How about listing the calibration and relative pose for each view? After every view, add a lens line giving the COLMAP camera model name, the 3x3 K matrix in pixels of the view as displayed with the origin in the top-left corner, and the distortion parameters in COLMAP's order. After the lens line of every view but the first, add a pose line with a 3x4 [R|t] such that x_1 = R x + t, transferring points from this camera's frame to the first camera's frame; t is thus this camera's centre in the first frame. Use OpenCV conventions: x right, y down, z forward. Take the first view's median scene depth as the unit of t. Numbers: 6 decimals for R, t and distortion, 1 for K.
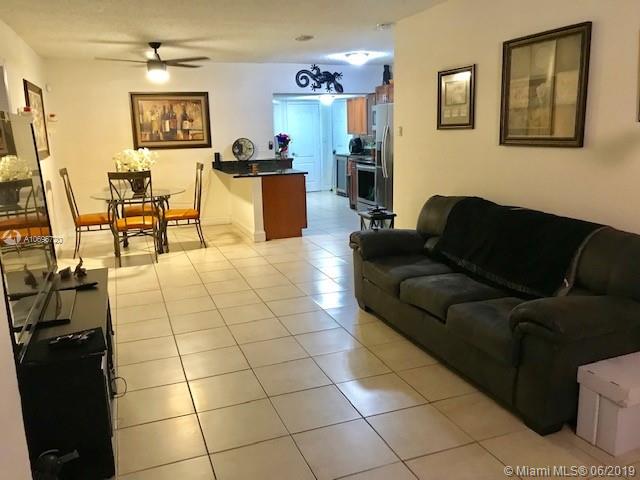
lens RADIAL K [[523.1, 0, 315.5], [0, 523.1, 237.6], [0, 0, 1]] dist [0.050151, -0.062991]
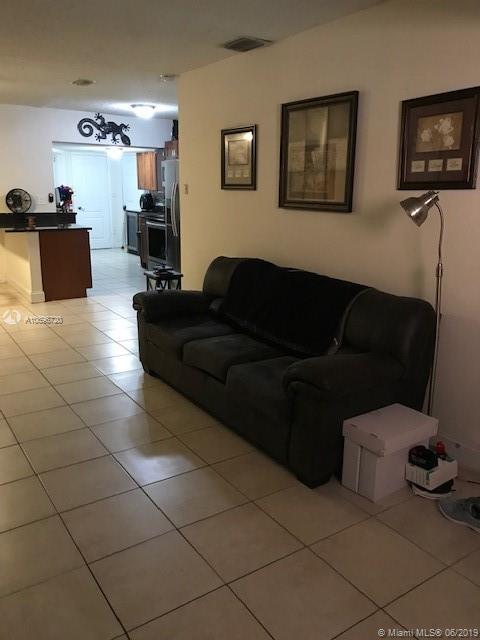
lens RADIAL K [[523.1, 0, 243.0], [0, 523.1, 316.5], [0, 0, 1]] dist [0.050151, -0.062991]
pose [[0.970050, -0.015068, 0.242436, 0.017870], [0.005534, 0.999186, 0.039959, -0.003060], [-0.242840, -0.037421, 0.969344, 0.012682]]
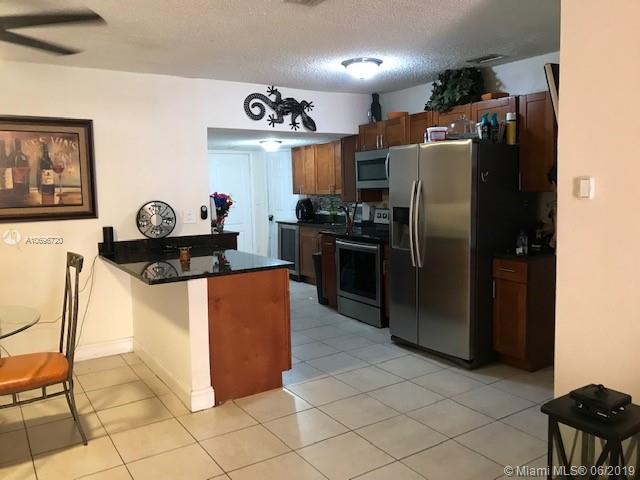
lens RADIAL K [[523.1, 0, 316.5], [0, 523.1, 234.4], [0, 0, 1]] dist [0.050151, -0.062991]
pose [[0.976826, -0.015468, 0.213476, -0.108431], [0.040522, 0.992712, -0.113492, -0.096839], [-0.210165, 0.119512, 0.970334, 0.490818]]
